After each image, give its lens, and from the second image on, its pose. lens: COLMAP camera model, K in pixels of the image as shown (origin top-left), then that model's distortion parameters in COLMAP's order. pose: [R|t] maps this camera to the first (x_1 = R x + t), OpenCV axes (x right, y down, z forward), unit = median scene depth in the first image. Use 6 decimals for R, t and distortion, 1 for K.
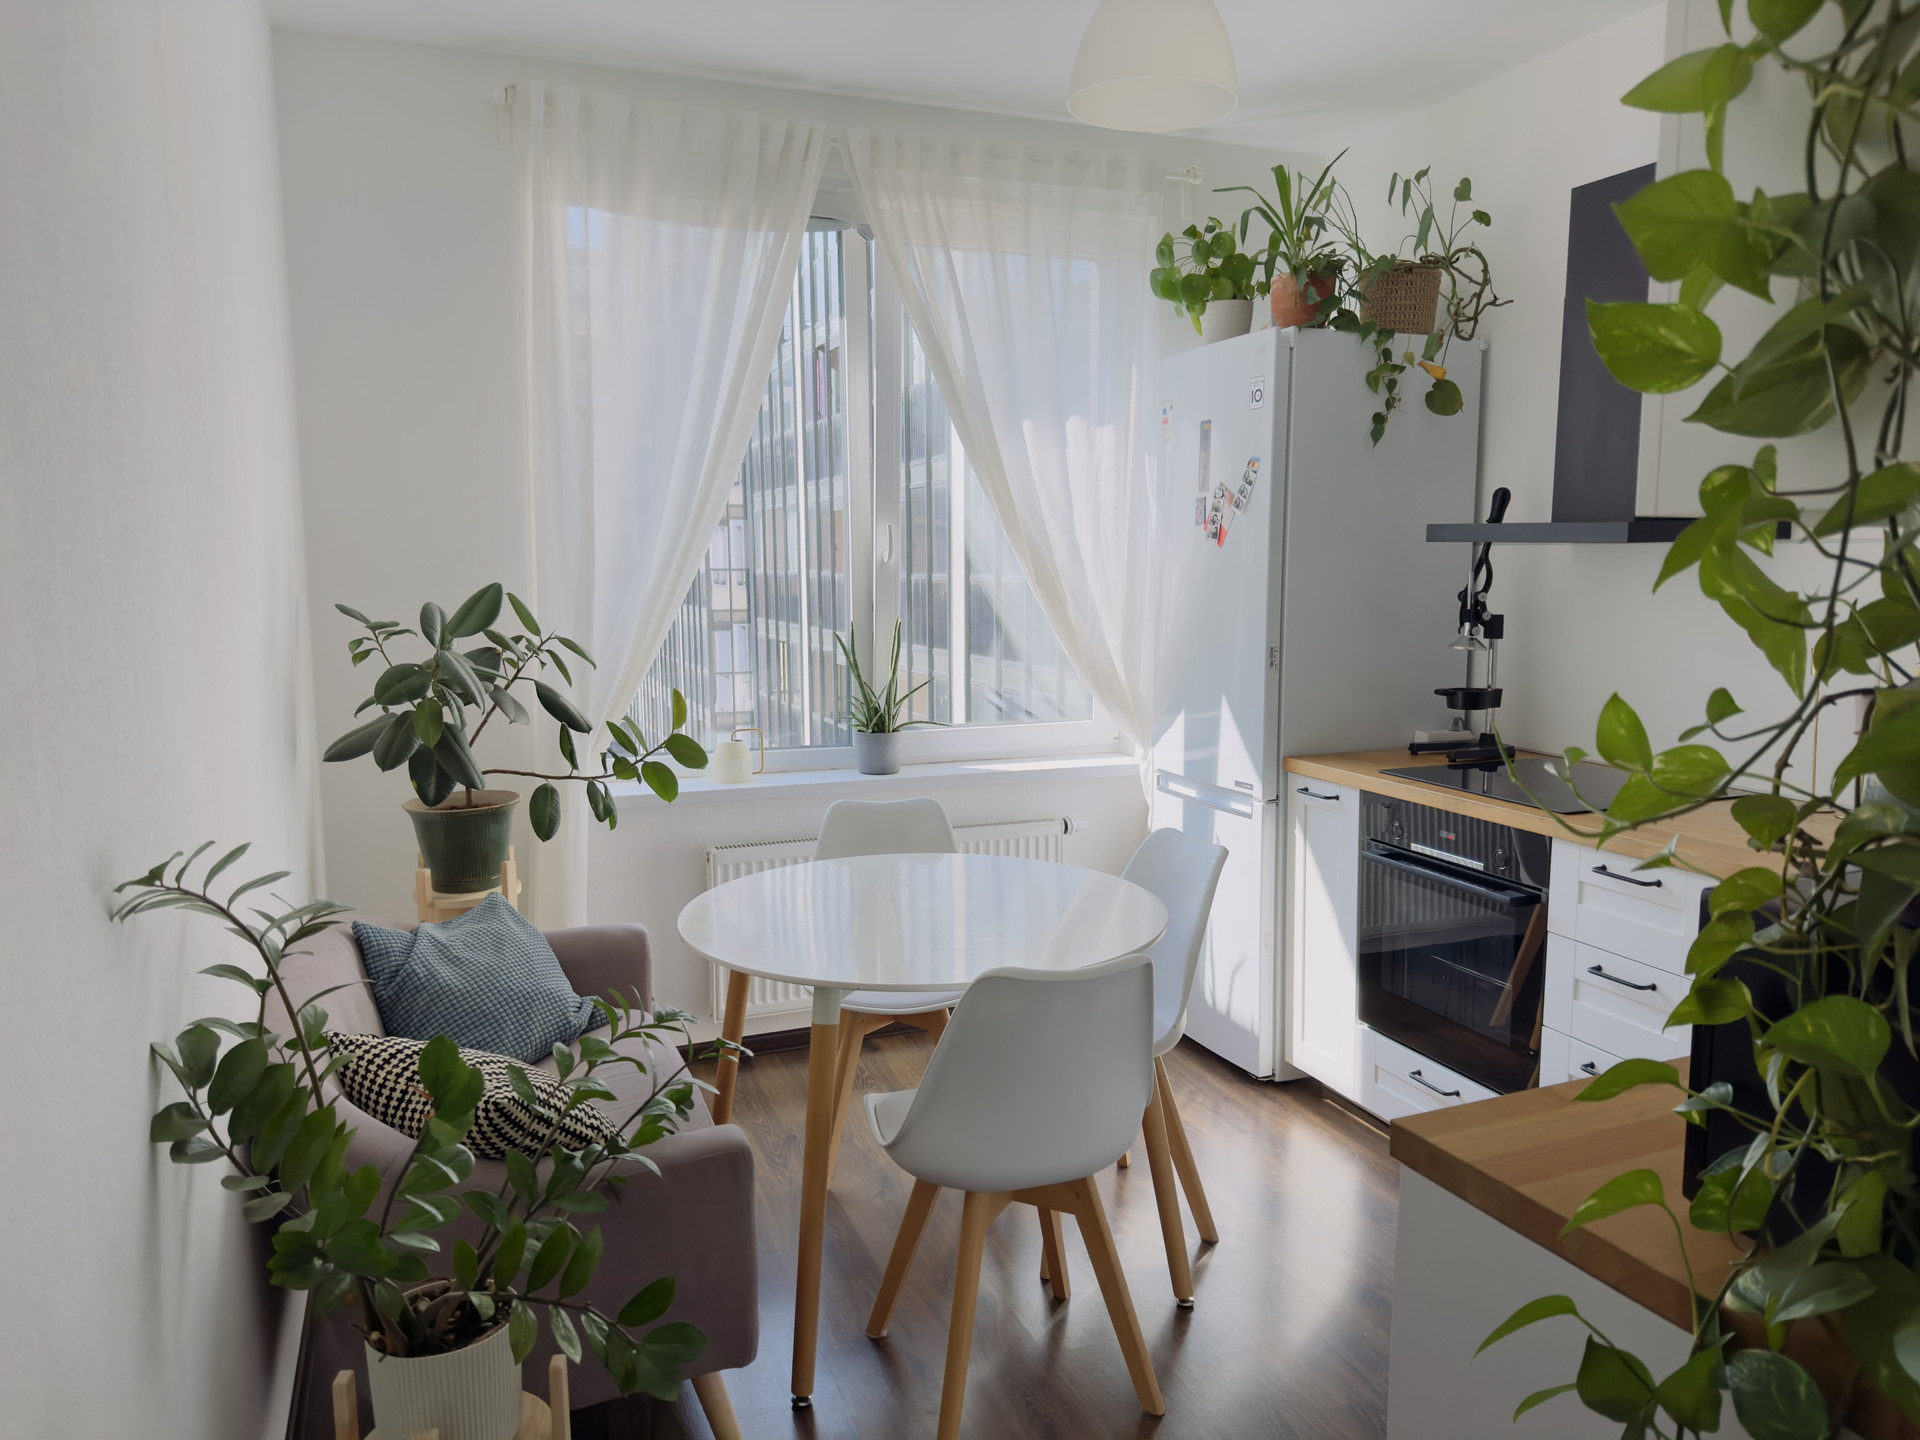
lens RADIAL K [[1343.2, 0, 967.4], [0, 1343.2, 725.8], [0, 0, 1]] dist [0.092723, -0.122227]
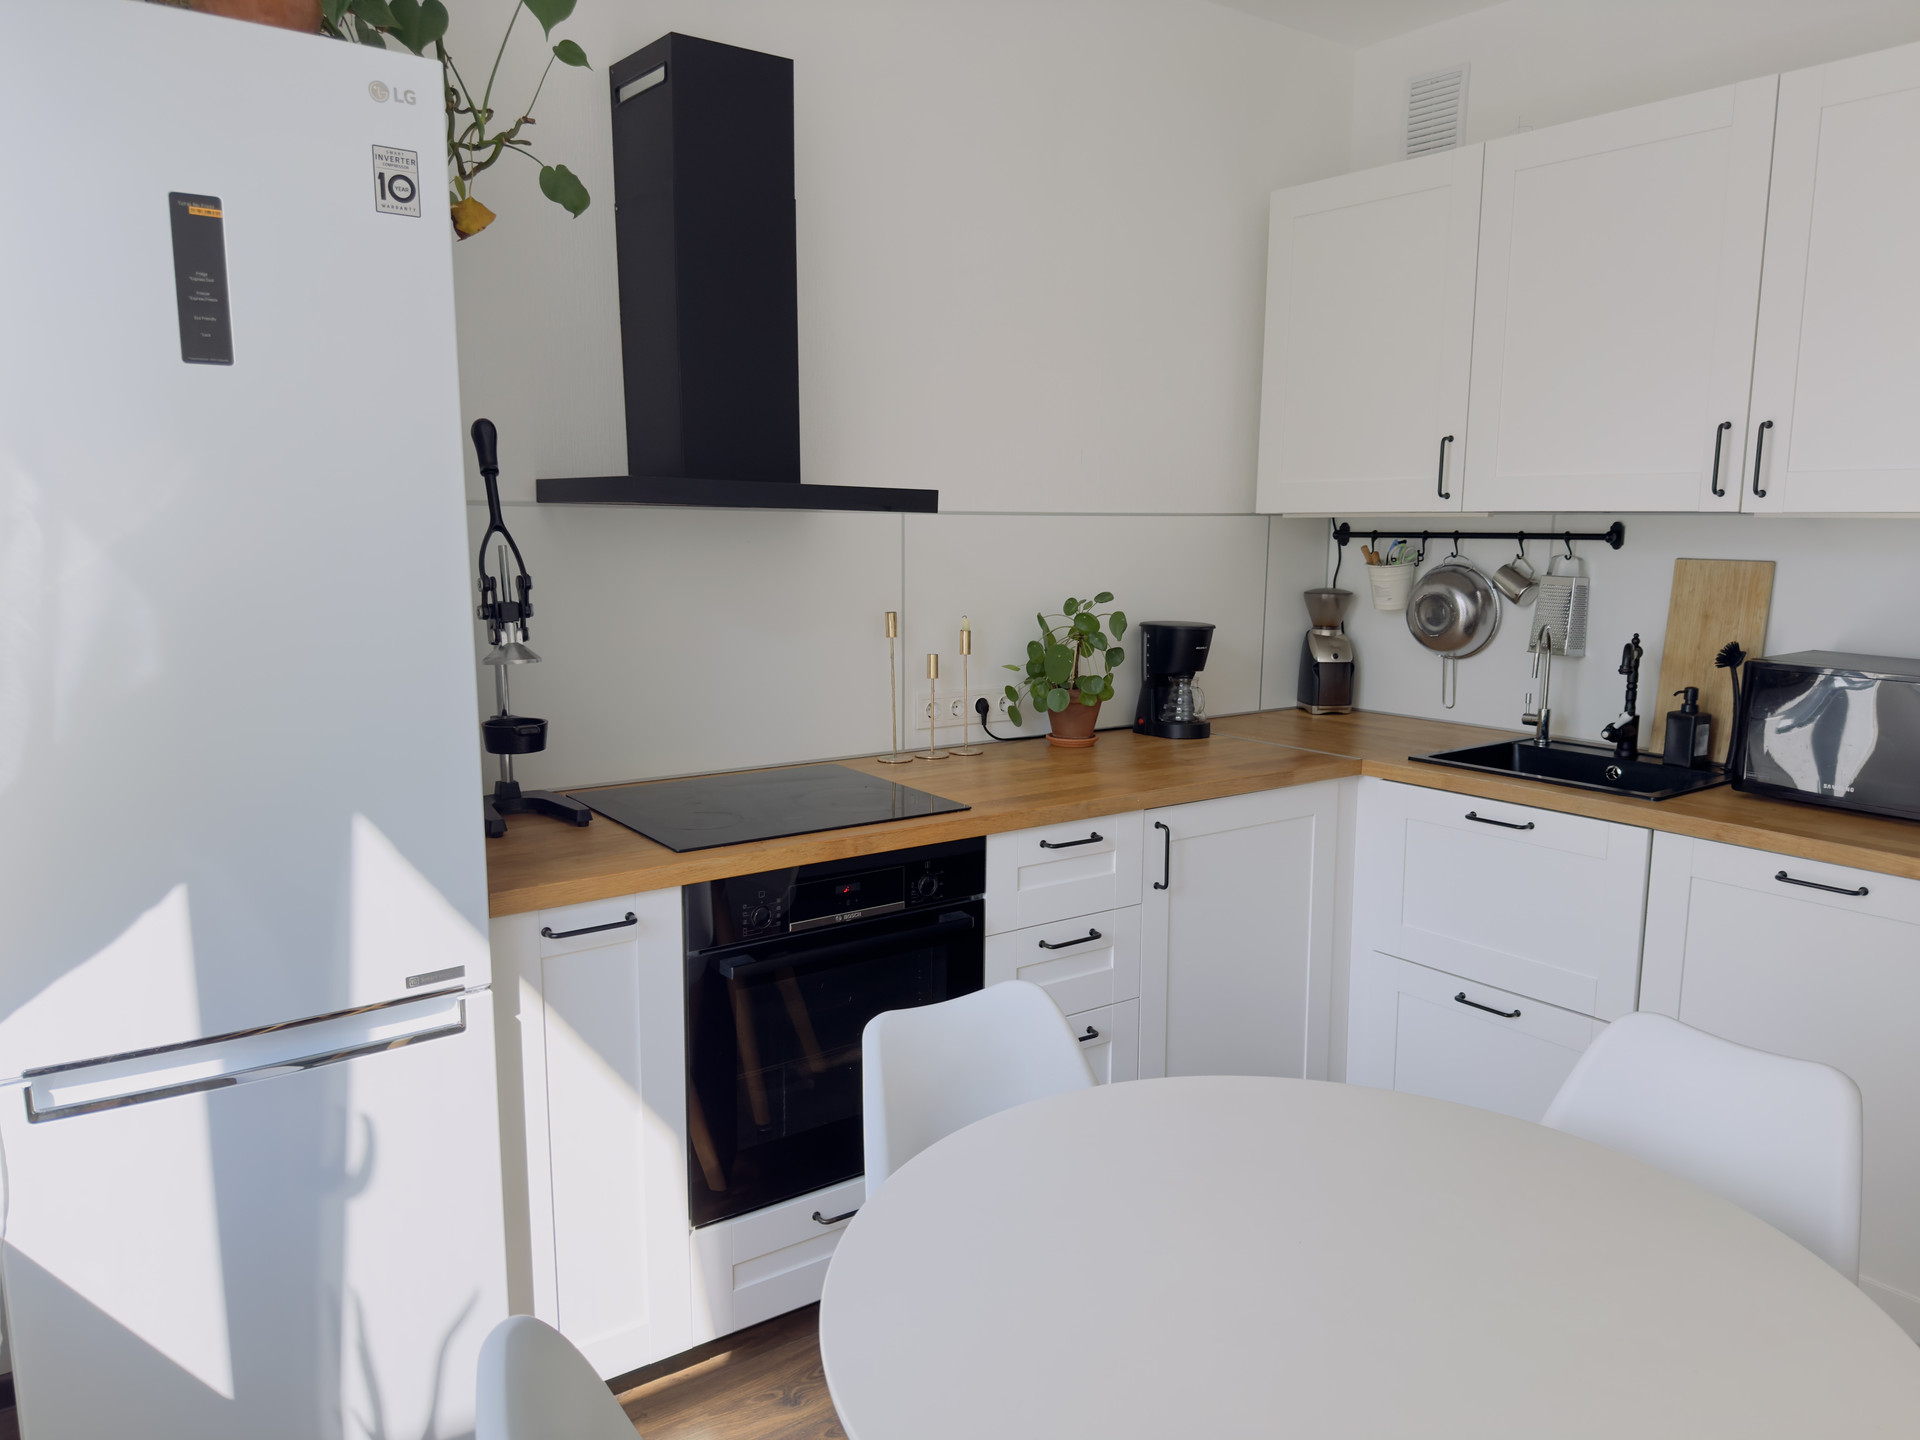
lens RADIAL K [[1343.2, 0, 967.4], [0, 1343.2, 725.8], [0, 0, 1]] dist [0.092723, -0.122227]
pose [[-0.235844, -0.145266, 0.960872, -0.320261], [0.123348, 0.976292, 0.177872, -0.114933], [-0.963931, 0.160472, -0.212334, 0.916234]]
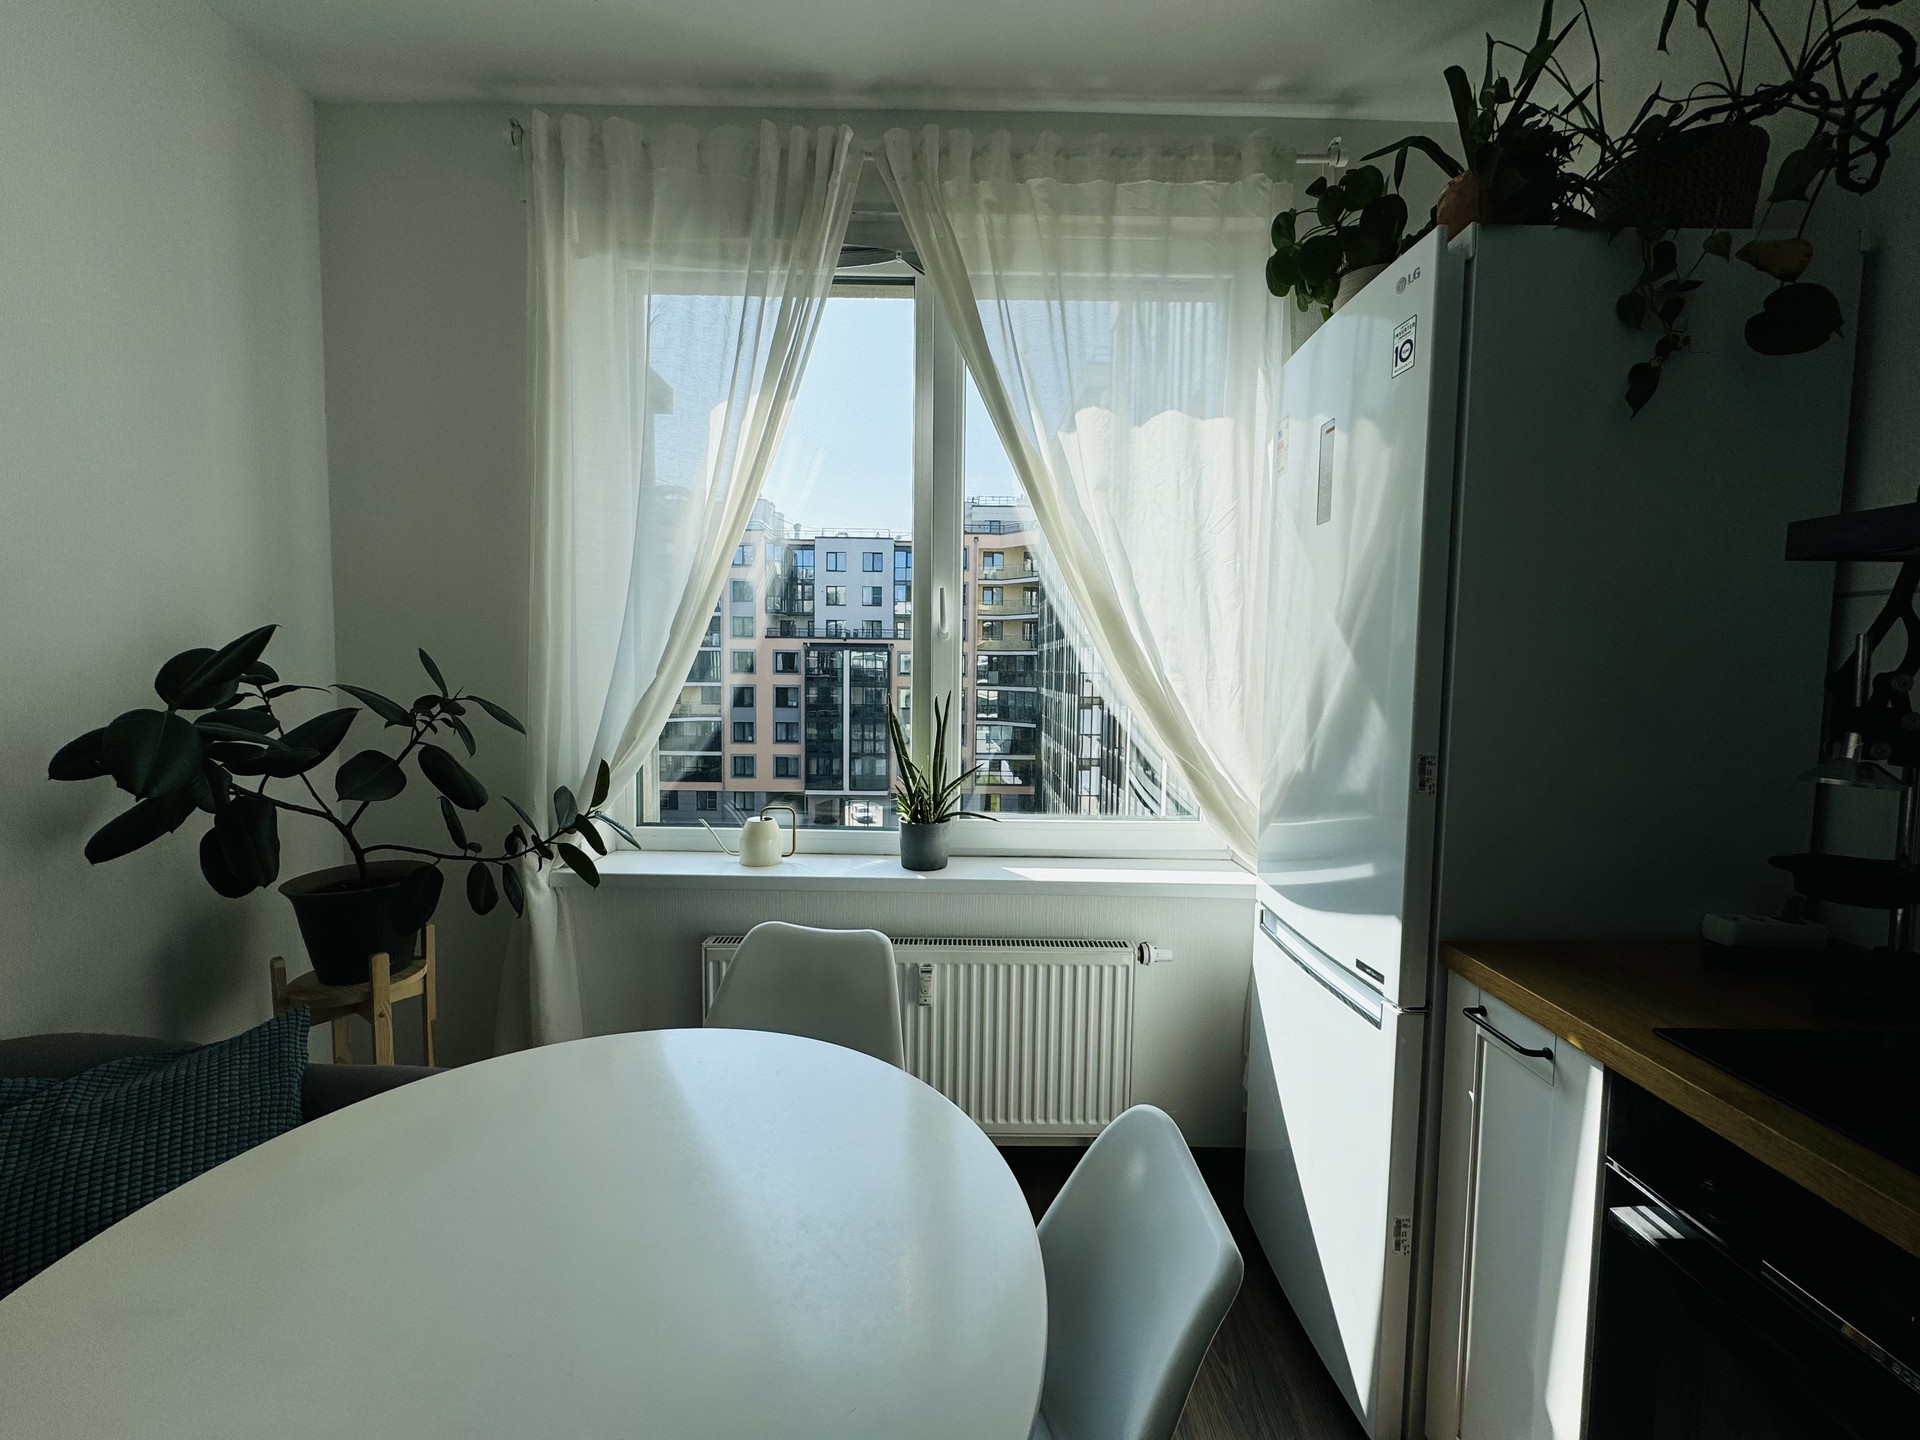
lens RADIAL K [[767.5, 0, 962.4], [0, 767.5, 720.1], [0, 0, 1]] dist [-0.000639, -0.000352]
pose [[0.931860, 0.037685, -0.360856, 0.155277], [-0.057978, 0.997277, -0.045572, -0.046822], [0.358156, 0.063388, 0.931508, 0.598016]]
